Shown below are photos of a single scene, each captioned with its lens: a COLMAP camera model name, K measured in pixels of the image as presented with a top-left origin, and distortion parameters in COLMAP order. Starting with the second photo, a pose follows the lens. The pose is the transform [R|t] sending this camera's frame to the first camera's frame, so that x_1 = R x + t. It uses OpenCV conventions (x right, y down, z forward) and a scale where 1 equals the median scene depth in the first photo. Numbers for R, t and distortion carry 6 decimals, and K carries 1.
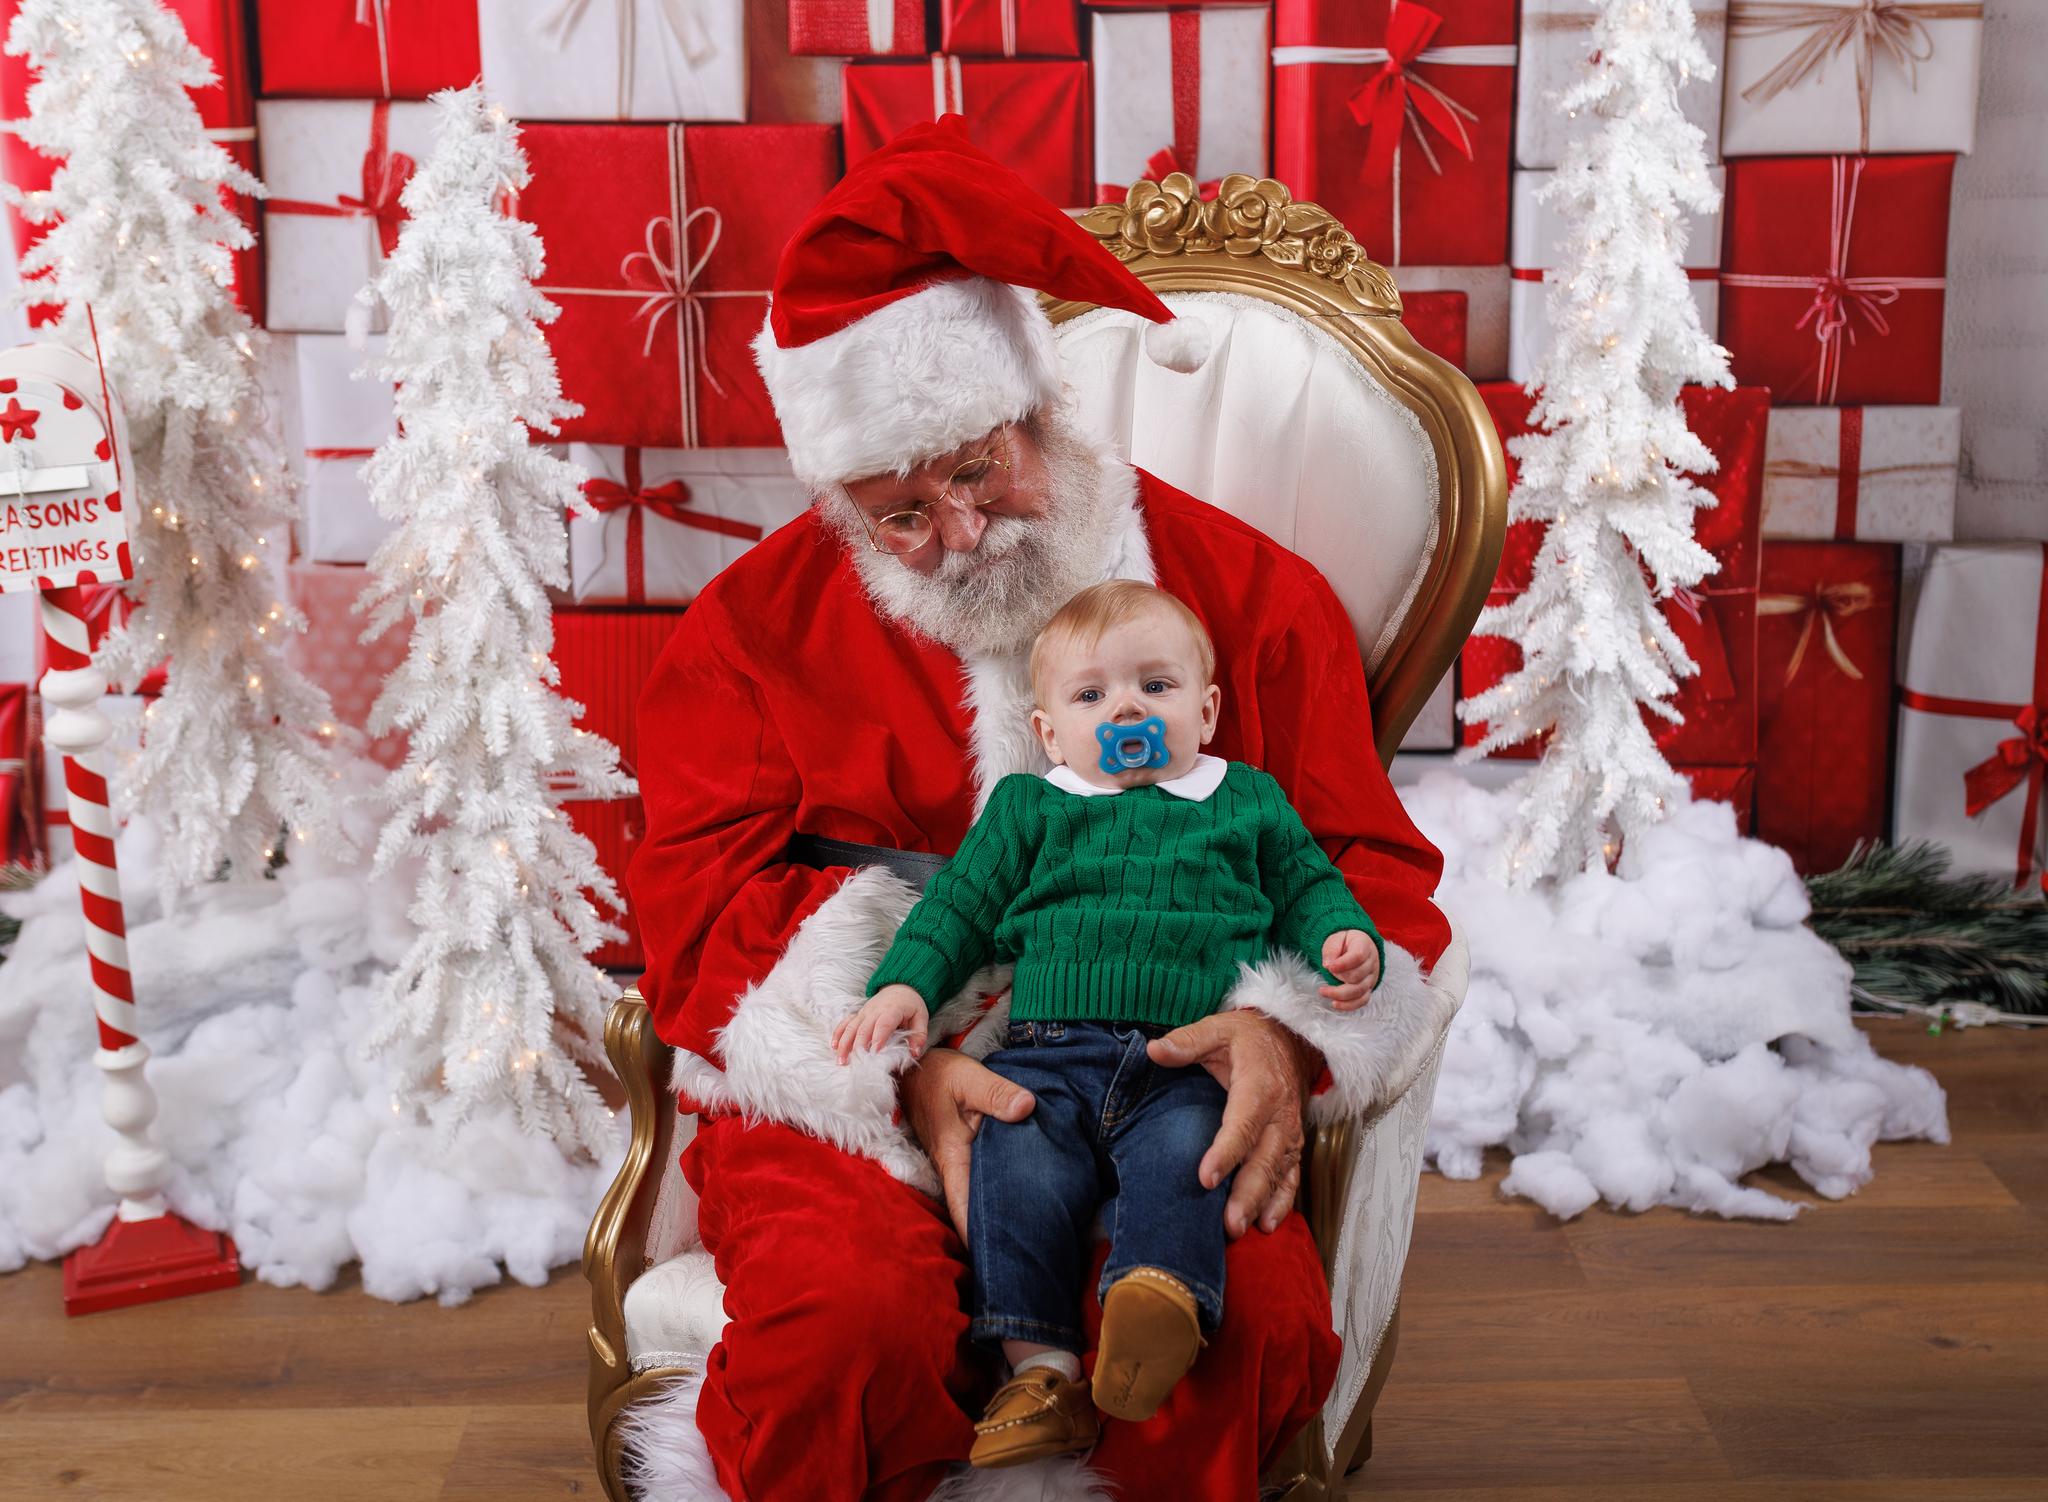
lens RADIAL K [[2129.6, 0, 1027.0], [0, 2129.6, 743.7], [0, 0, 1]] dist [0.000440, 0.000000]
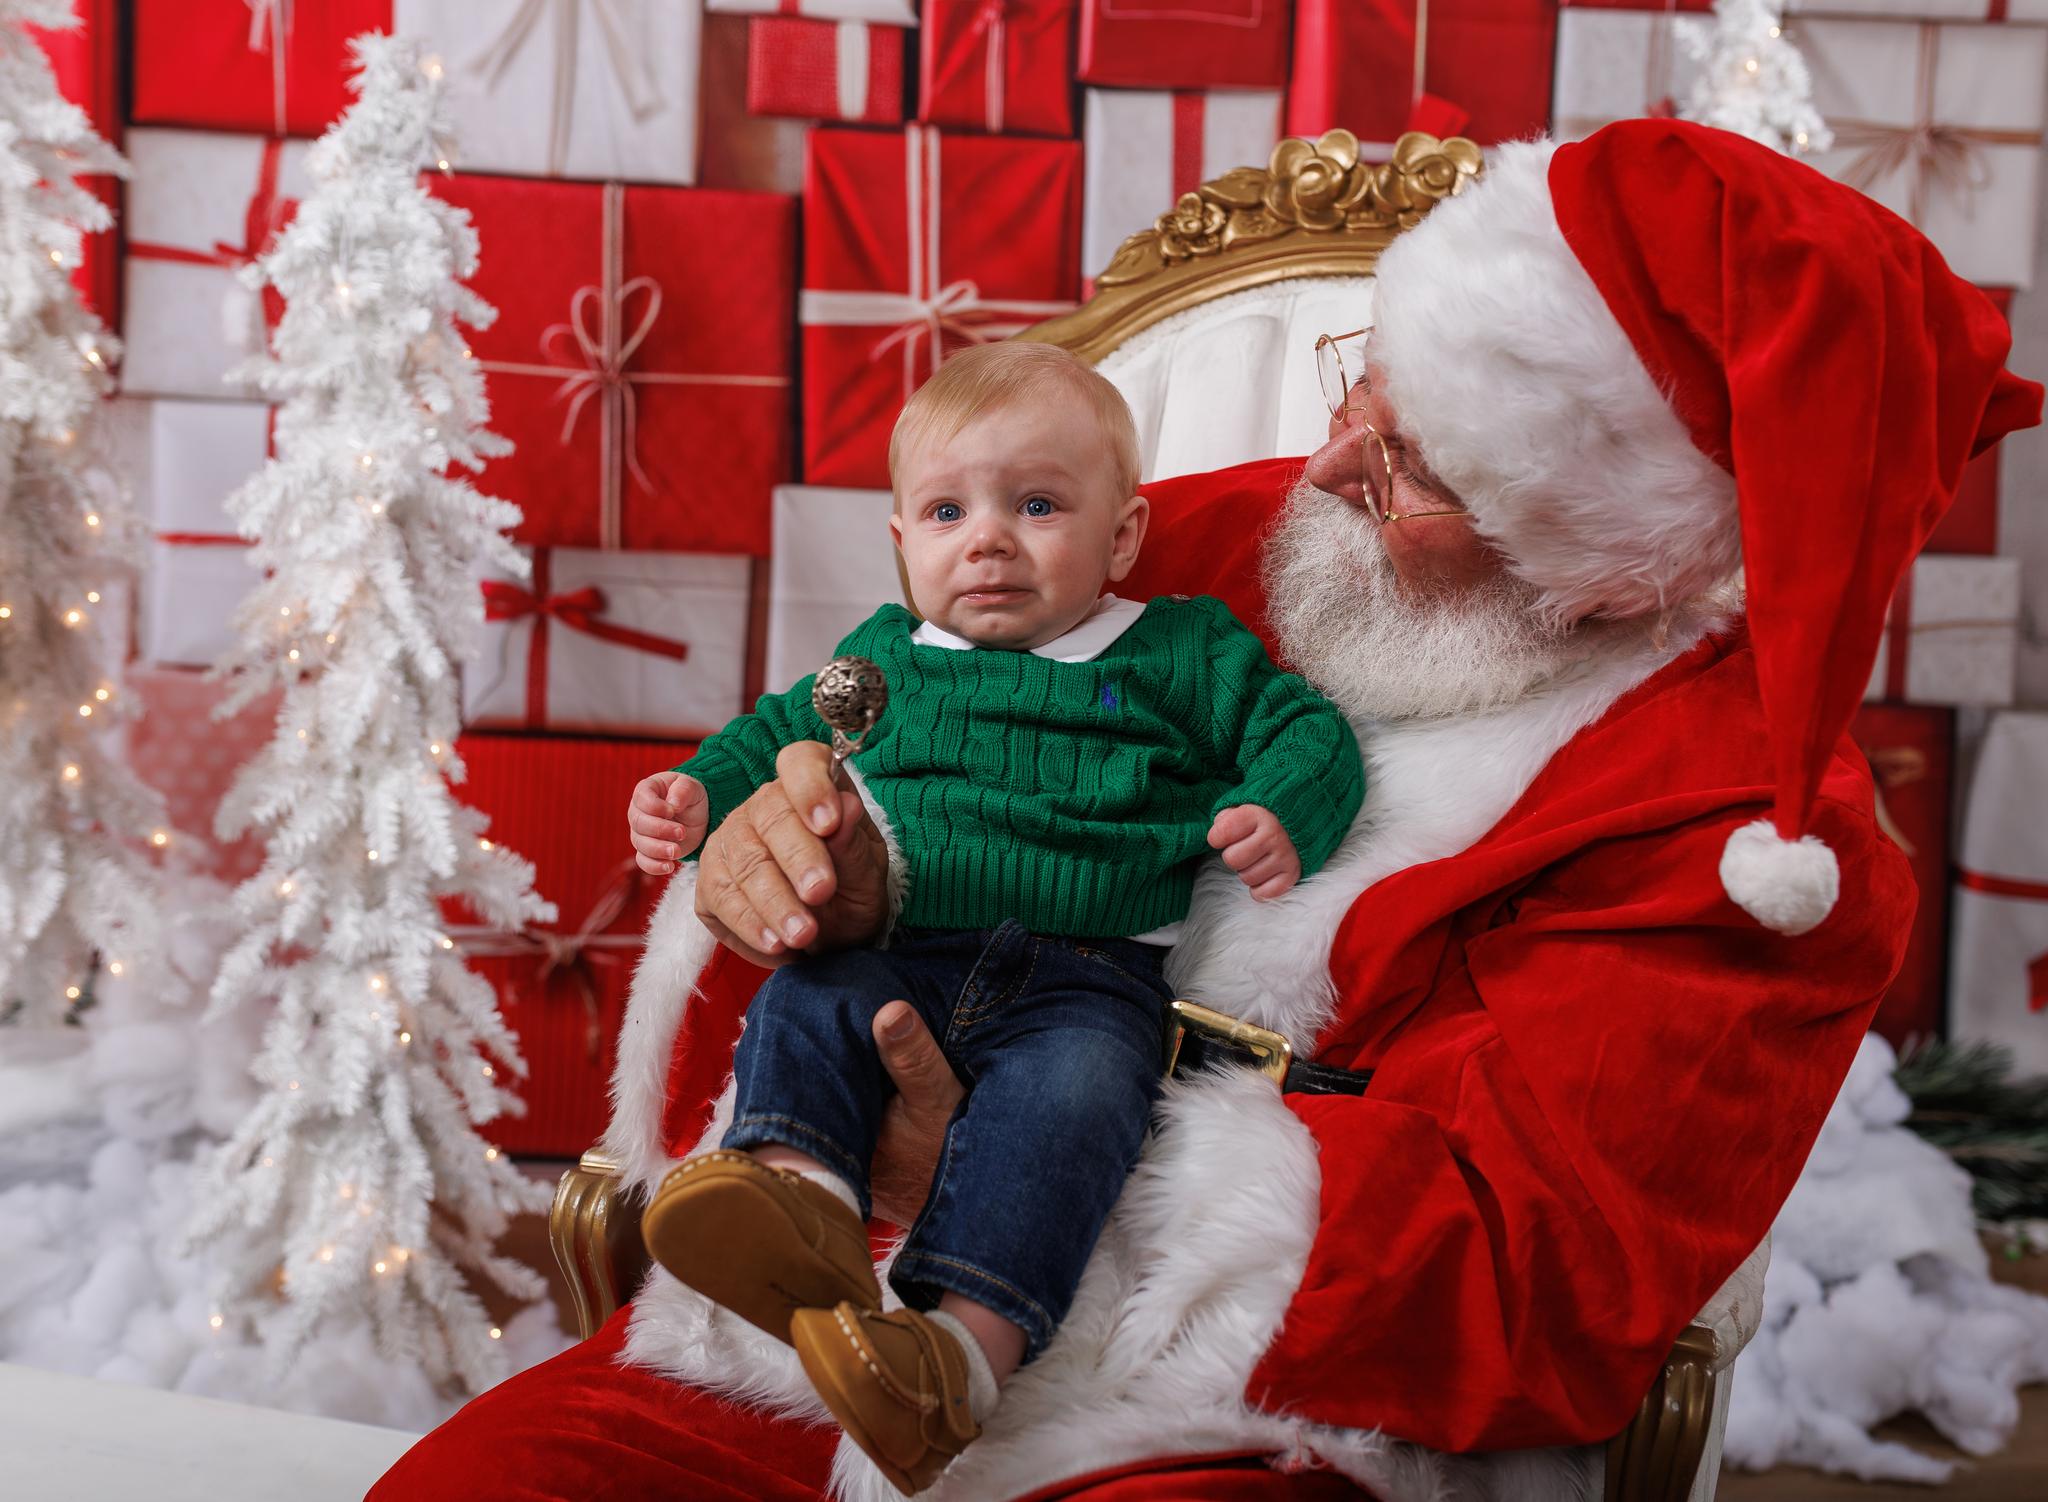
lens RADIAL K [[2053.5, 0, 1022.5], [0, 2053.5, 747.1], [0, 0, 1]] dist [0.000997, 0.000000]
pose [[0.996237, 0.035374, 0.079128, -0.068793], [-0.026767, 0.993866, -0.107299, 0.034636], [-0.082438, 0.104778, 0.991073, 0.207146]]
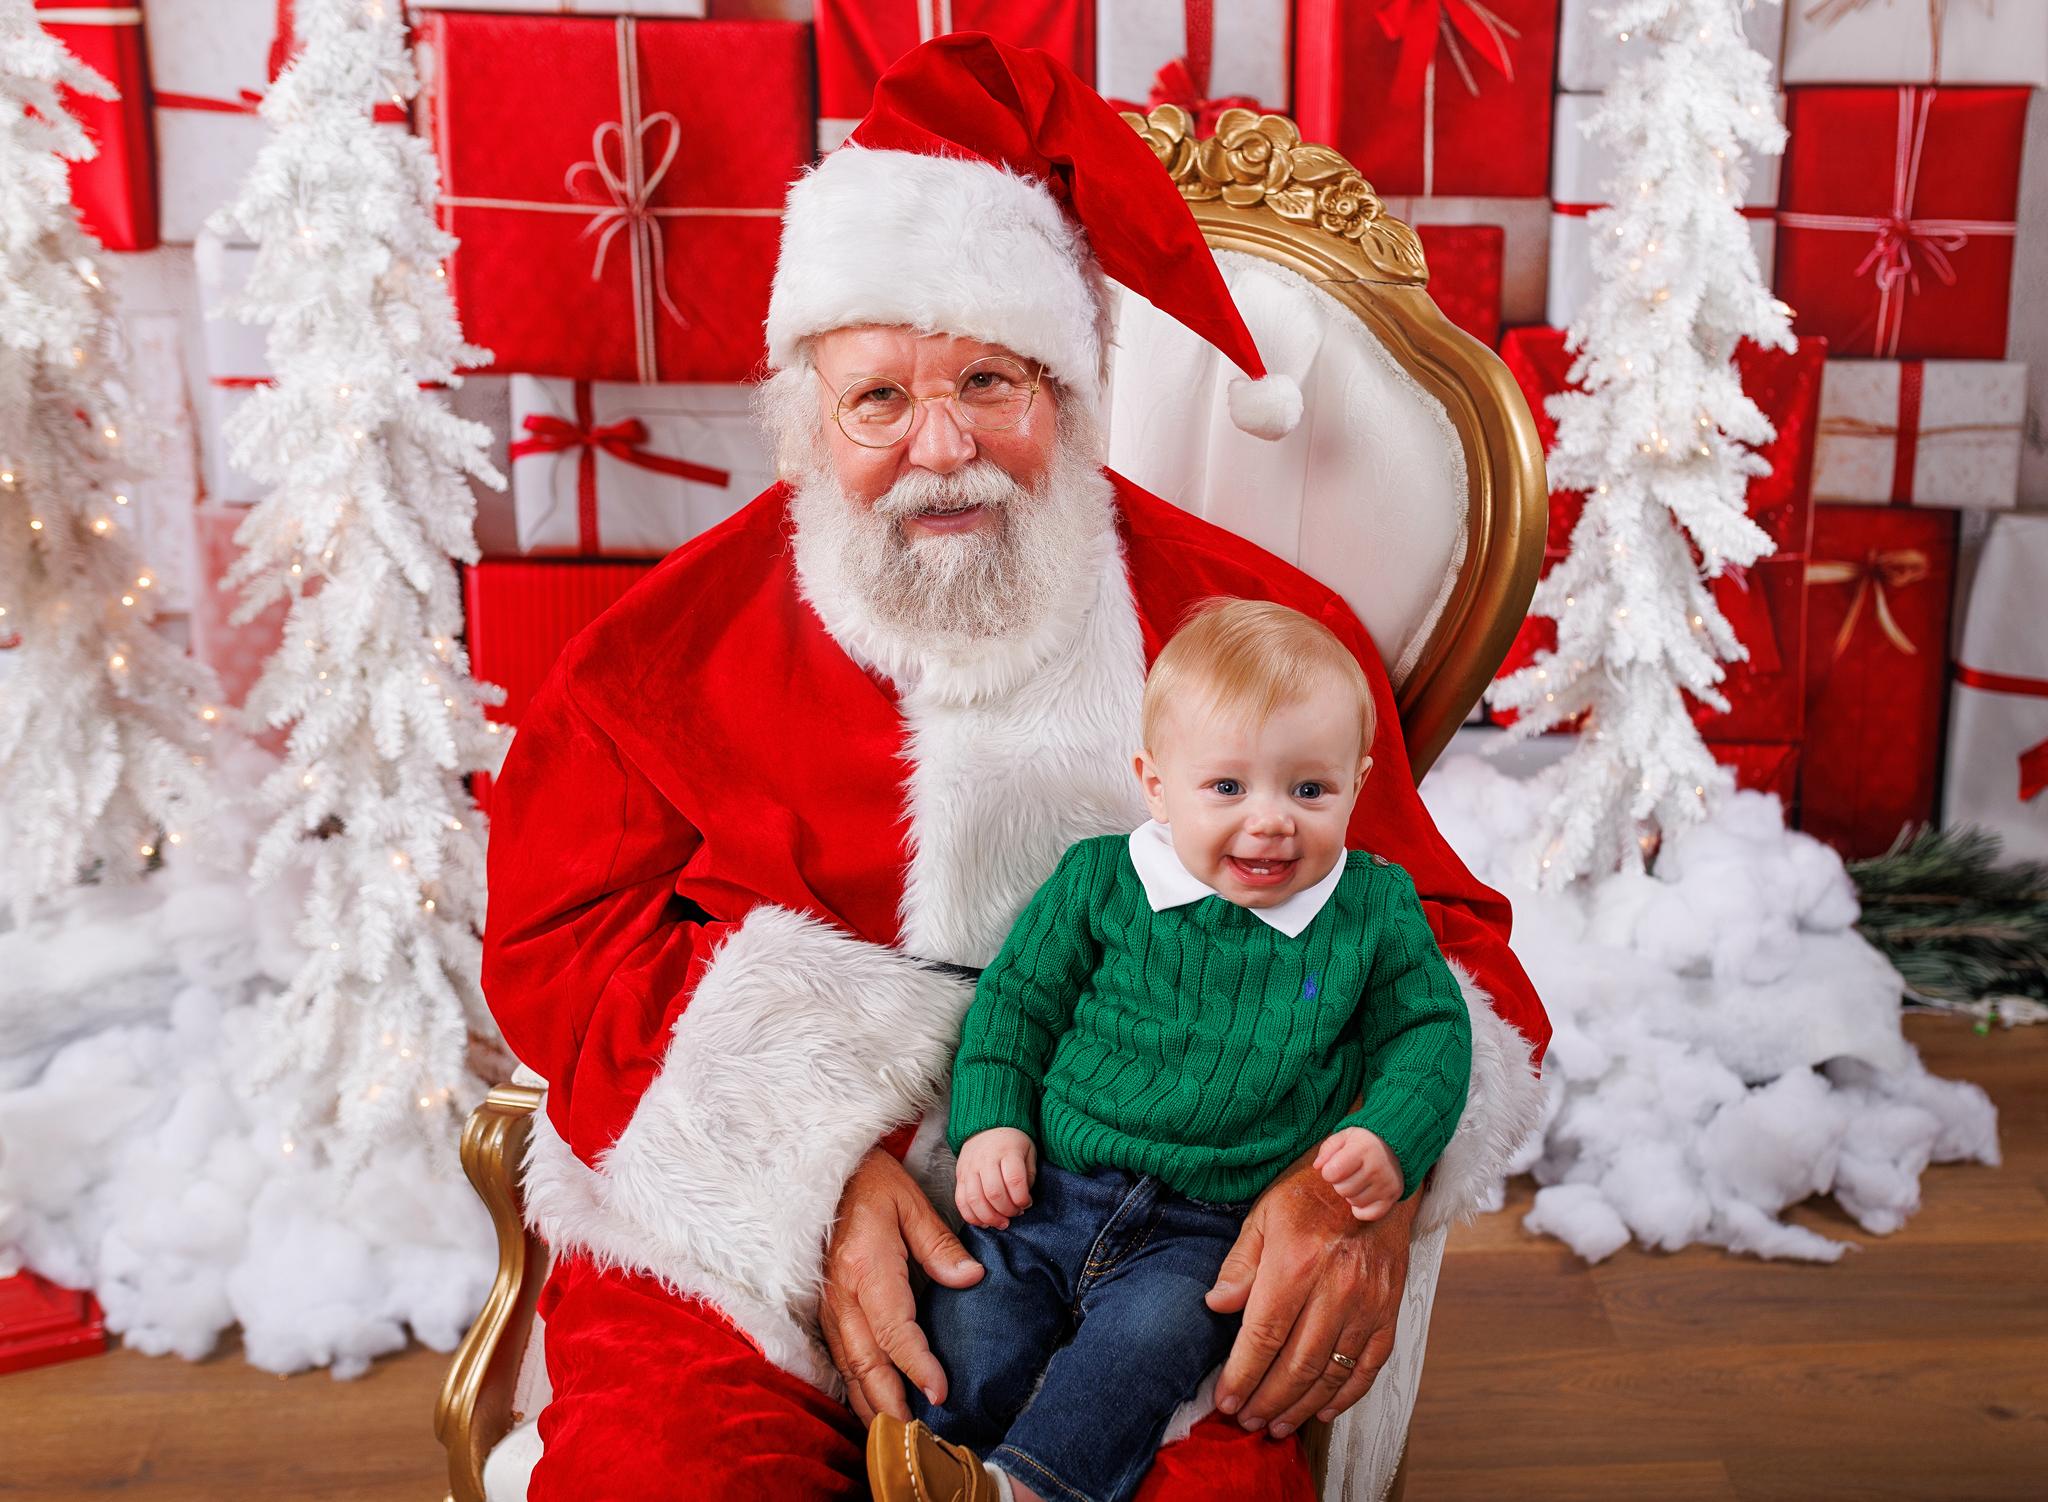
lens RADIAL K [[2129.6, 0, 1186.8], [0, 2129.6, 754.1], [0, 0, 1]] dist [0.000440, 0.000000]
pose [[0.998250, 0.006028, 0.058827, 0.022469], [-0.009153, 0.998552, 0.053009, -0.041519], [-0.058423, -0.053455, 0.996860, 0.105220]]
